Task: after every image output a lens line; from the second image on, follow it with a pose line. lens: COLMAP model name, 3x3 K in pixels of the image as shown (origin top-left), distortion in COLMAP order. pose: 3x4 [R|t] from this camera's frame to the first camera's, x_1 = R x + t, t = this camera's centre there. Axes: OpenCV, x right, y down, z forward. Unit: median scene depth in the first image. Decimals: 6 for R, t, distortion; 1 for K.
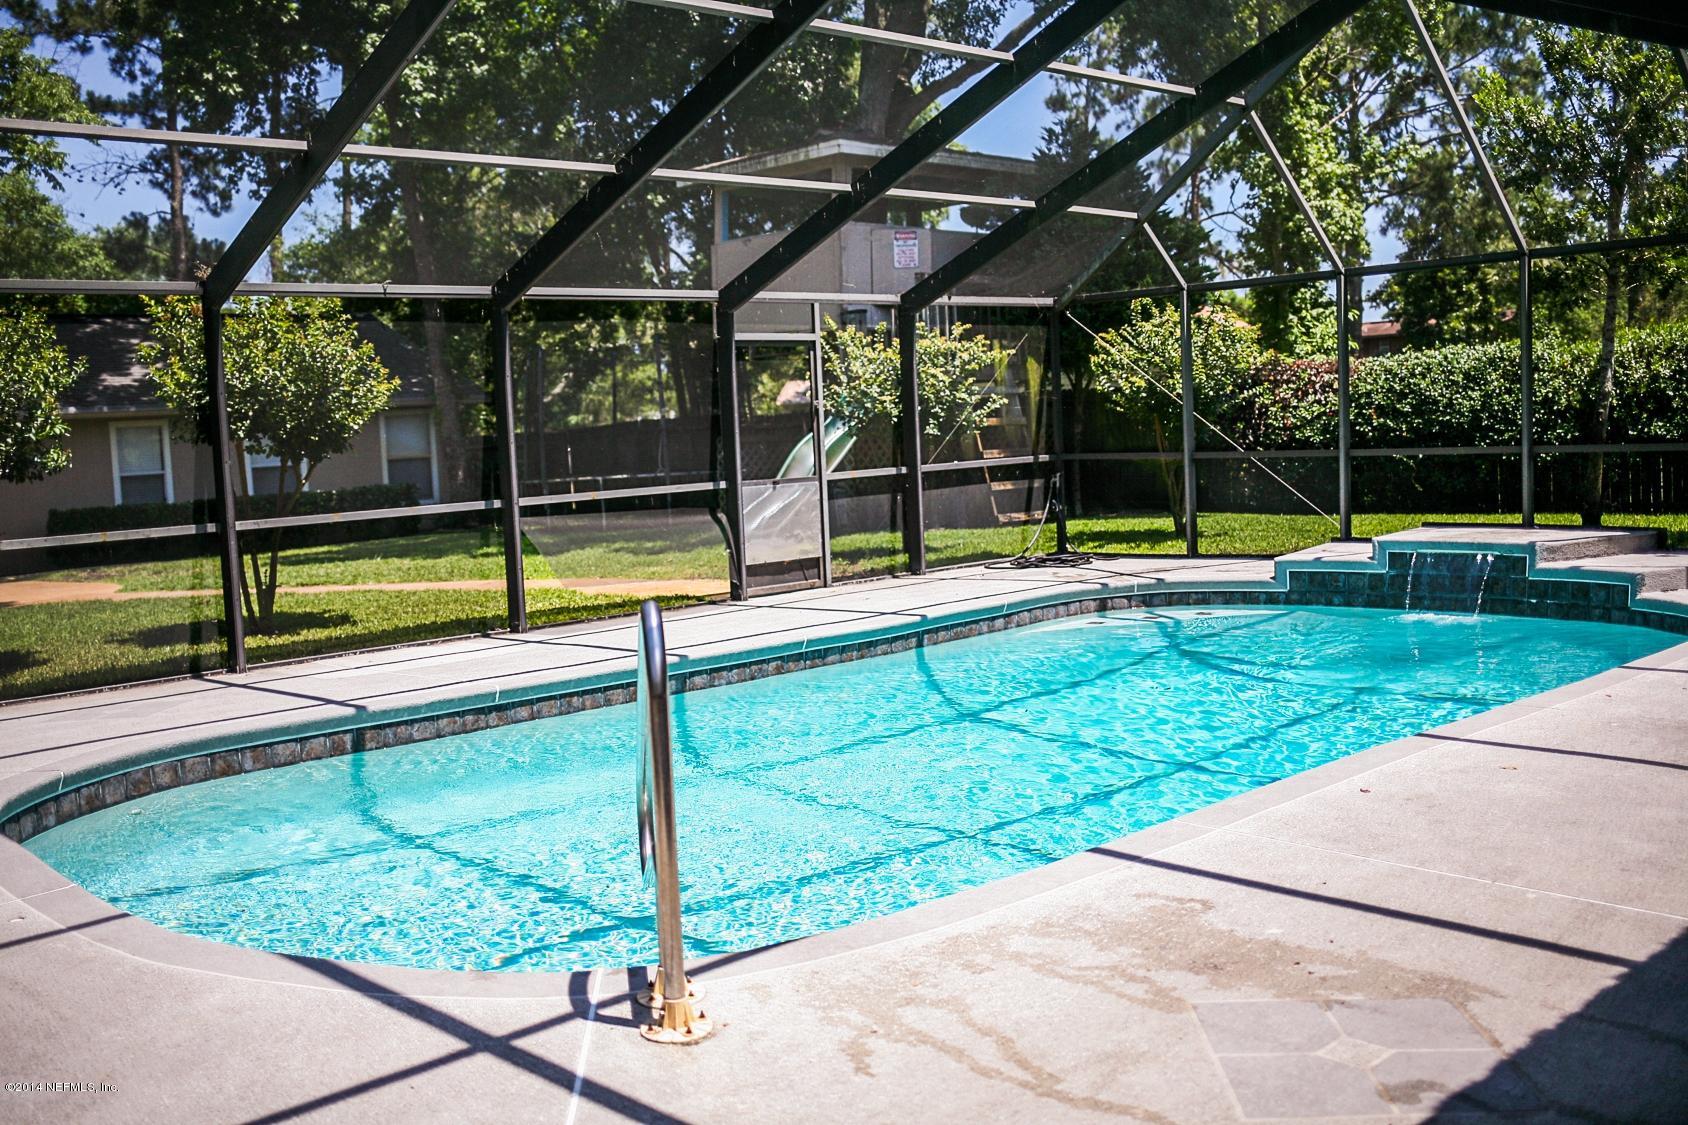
lens RADIAL K [[1674.1, 0, 858.0], [0, 1674.1, 552.5], [0, 0, 1]] dist [-0.055977, 0.000000]
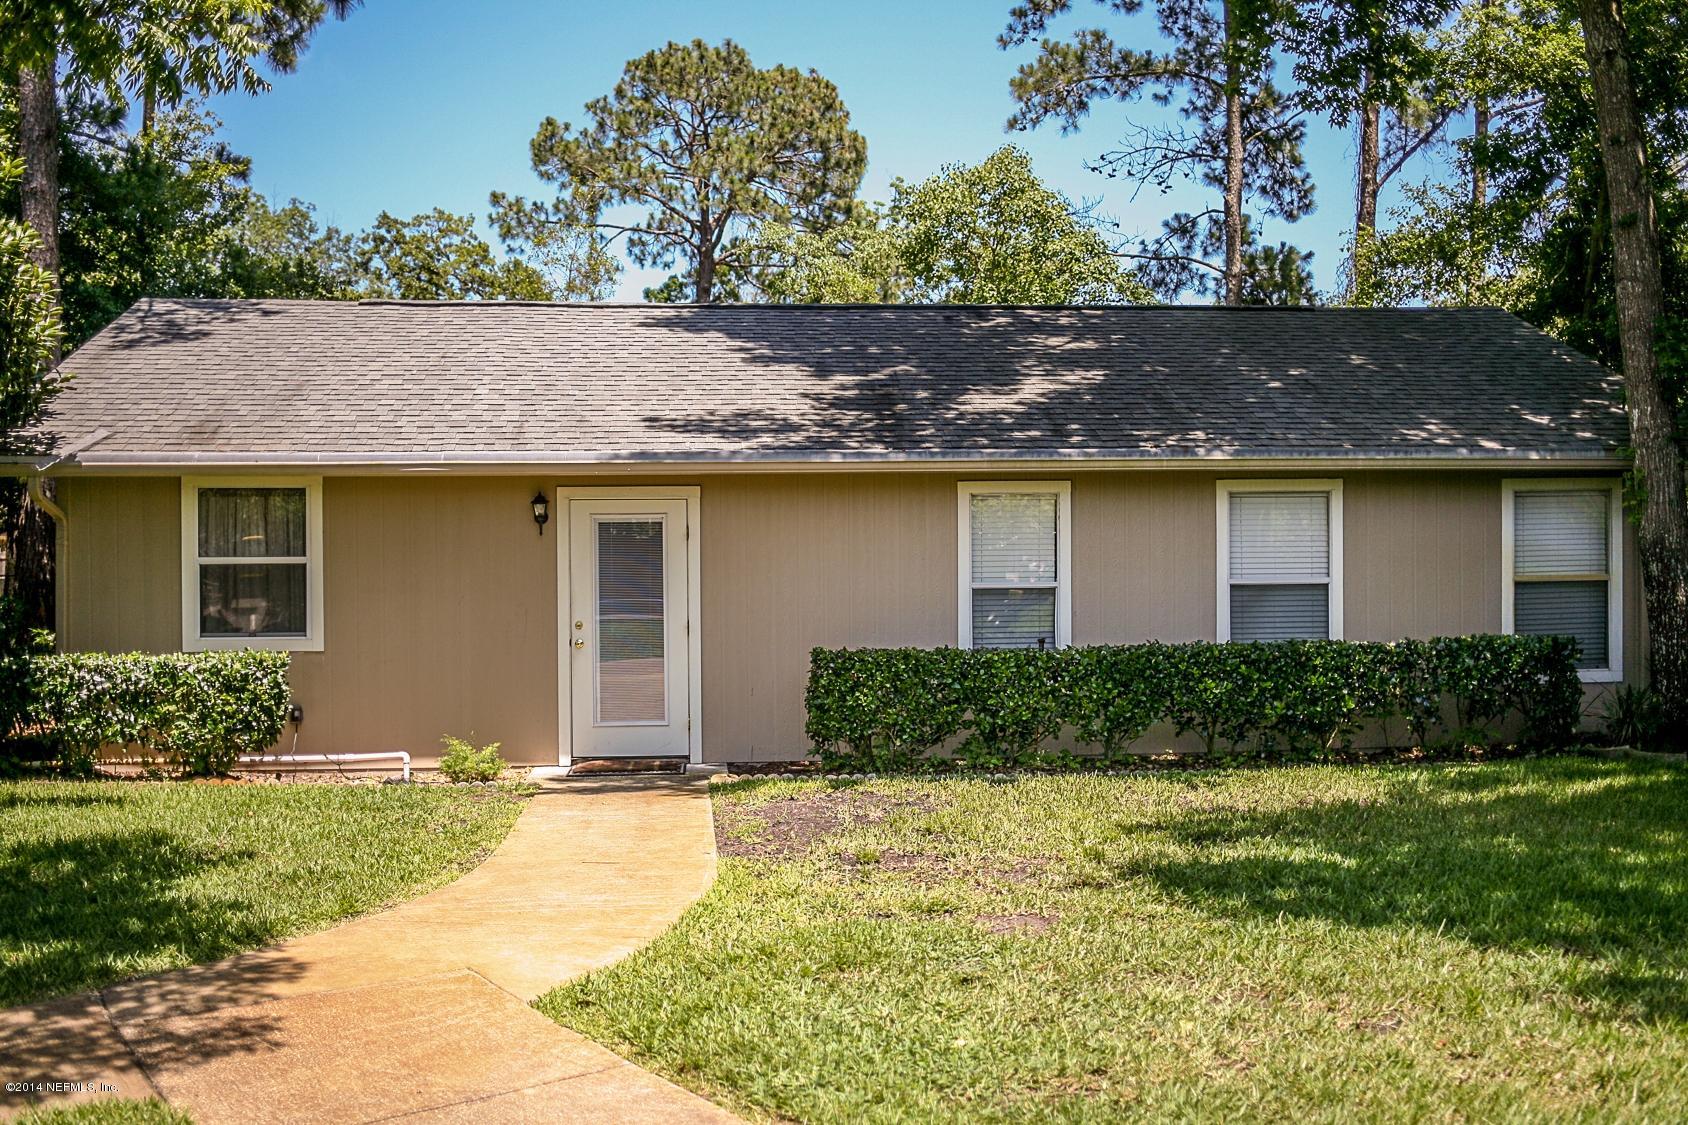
lens RADIAL K [[1674.1, 0, 842.9], [0, 1674.1, 556.0], [0, 0, 1]] dist [-0.055977, 0.000000]
pose [[0.787872, 0.047437, -0.614009, -0.095621], [-0.082470, 0.996176, -0.028859, -0.022083], [0.610292, 0.073375, 0.788771, 0.339875]]
